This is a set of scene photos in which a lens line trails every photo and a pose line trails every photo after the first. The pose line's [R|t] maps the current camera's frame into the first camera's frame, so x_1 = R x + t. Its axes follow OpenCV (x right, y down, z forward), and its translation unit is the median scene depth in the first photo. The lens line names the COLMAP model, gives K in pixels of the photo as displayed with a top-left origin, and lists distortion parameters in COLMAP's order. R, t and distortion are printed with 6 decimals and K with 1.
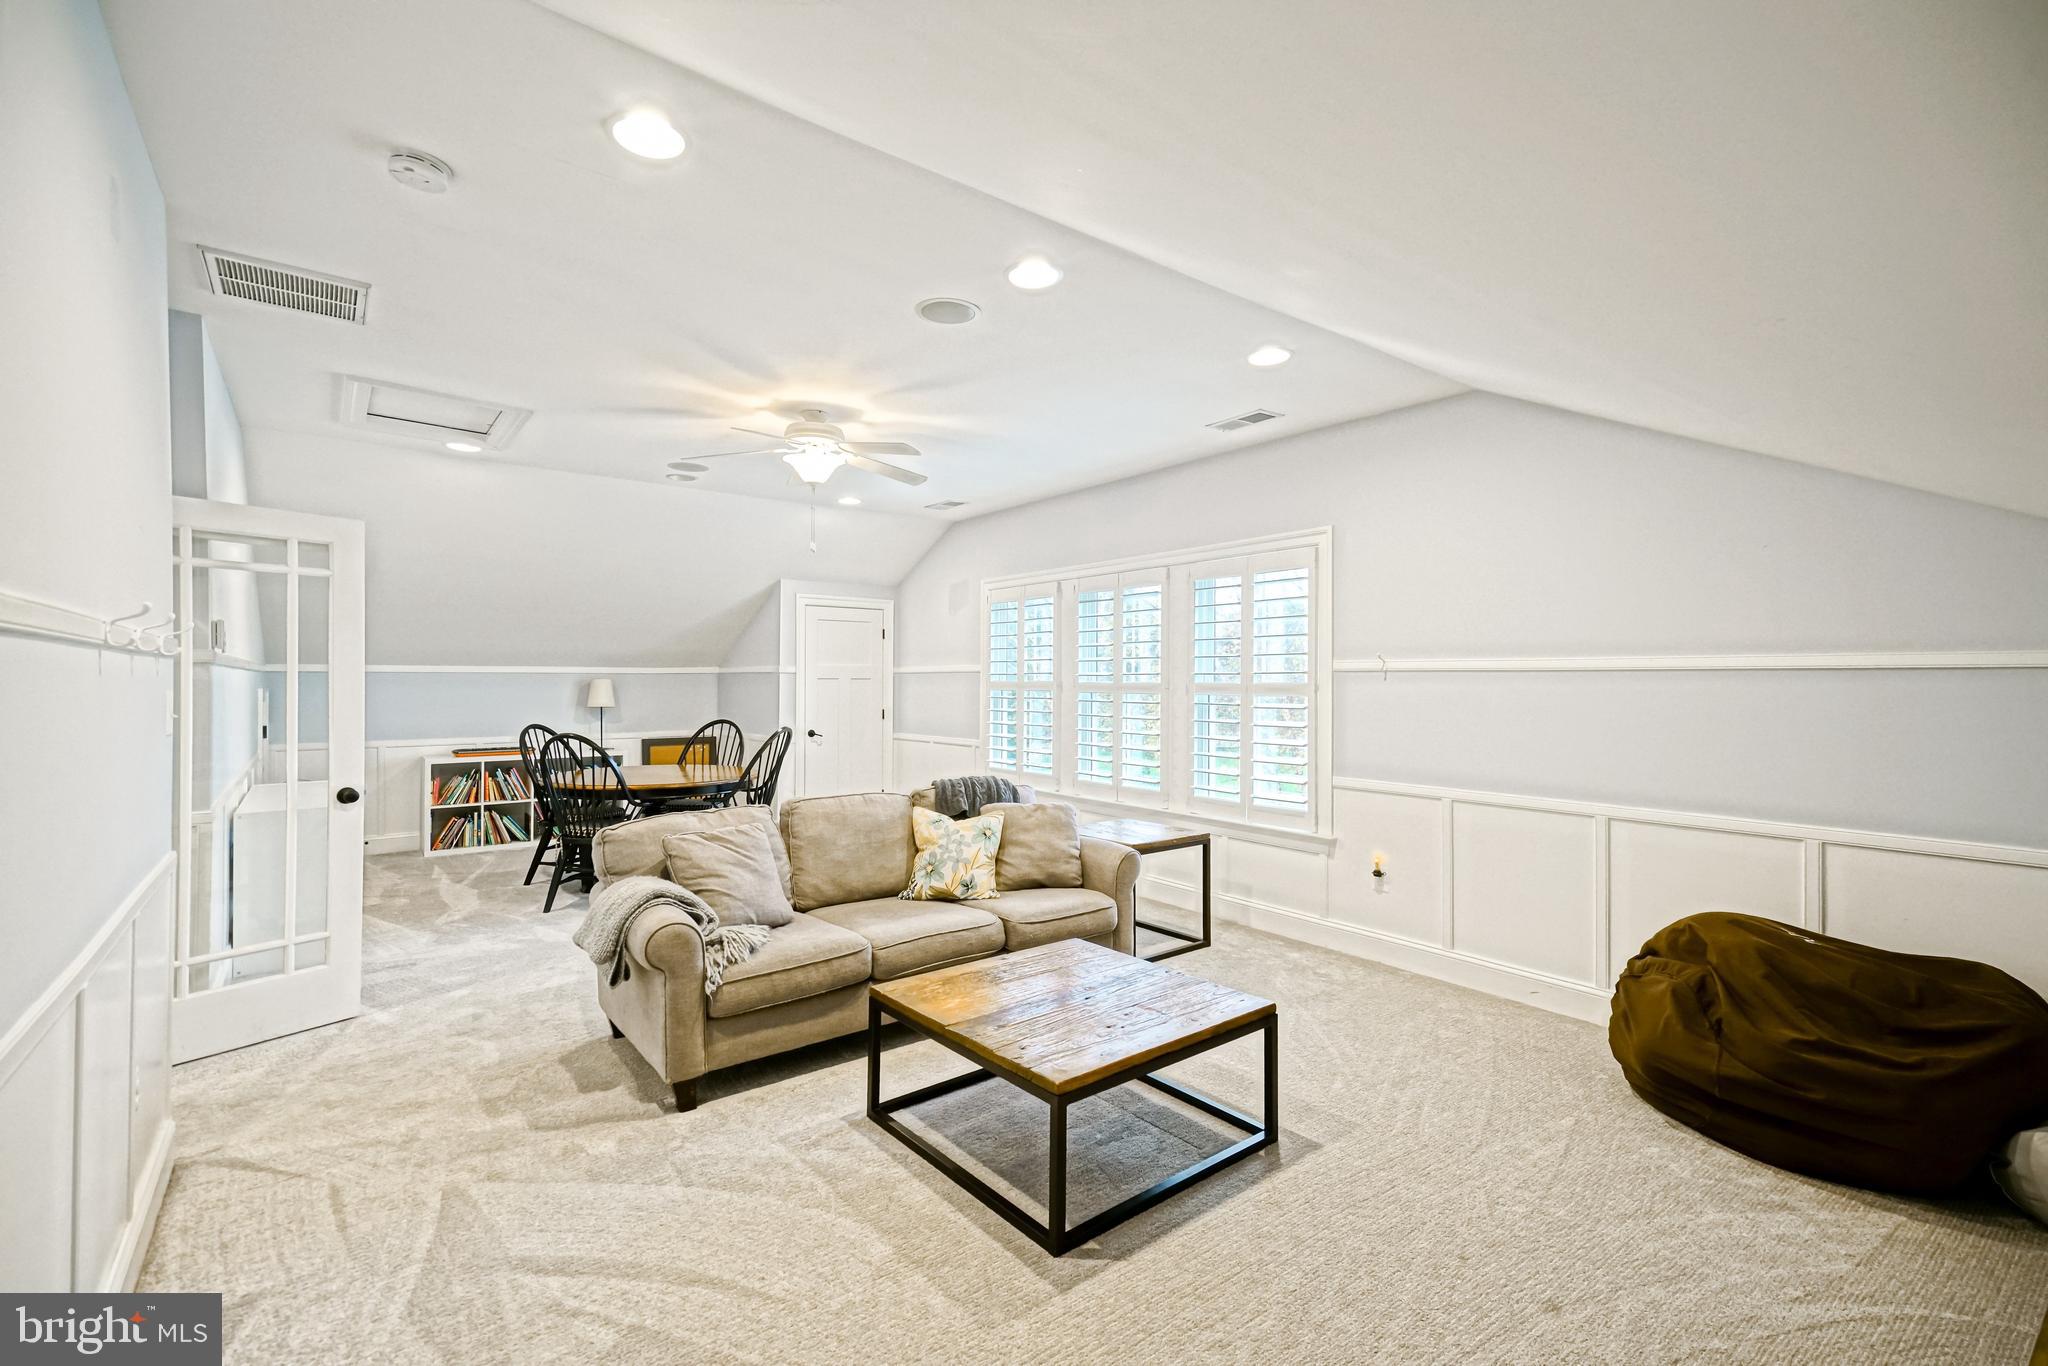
lens RADIAL K [[891.8, 0, 1024.0], [0, 891.8, 683.0], [0, 0, 1]] dist [0.039298, -0.000548]
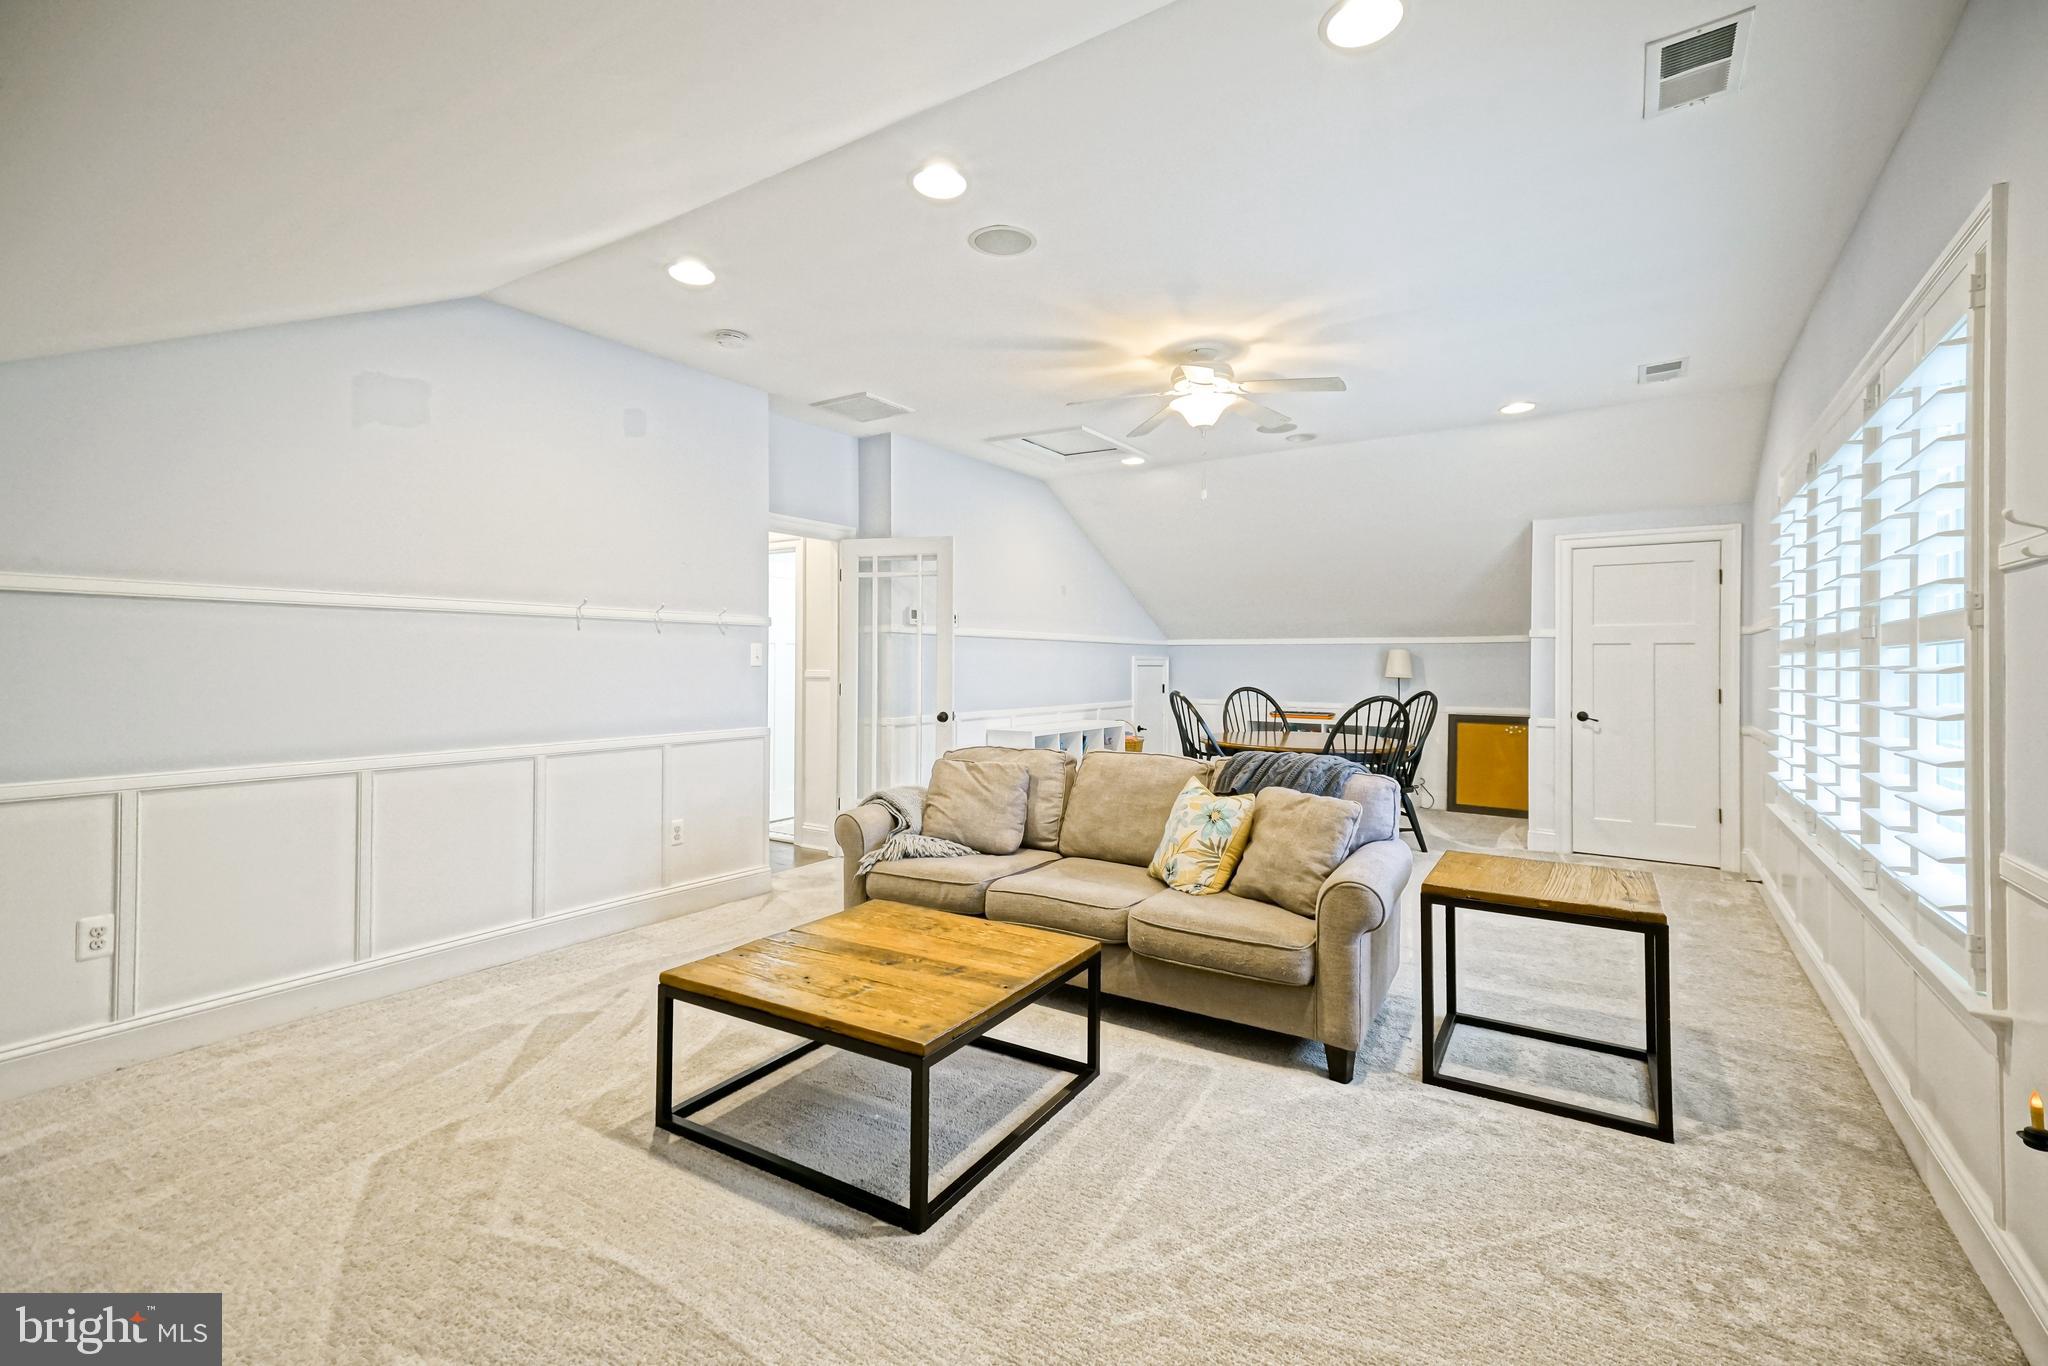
lens RADIAL K [[910.7, 0, 1021.6], [0, 910.7, 664.8], [0, 0, 1]] dist [0.025226, -0.000192]
pose [[0.317748, -0.004289, -0.948166, 0.695583], [-0.004762, 0.999970, -0.006119, 0.038516], [0.948163, 0.006459, 0.317718, 0.585297]]
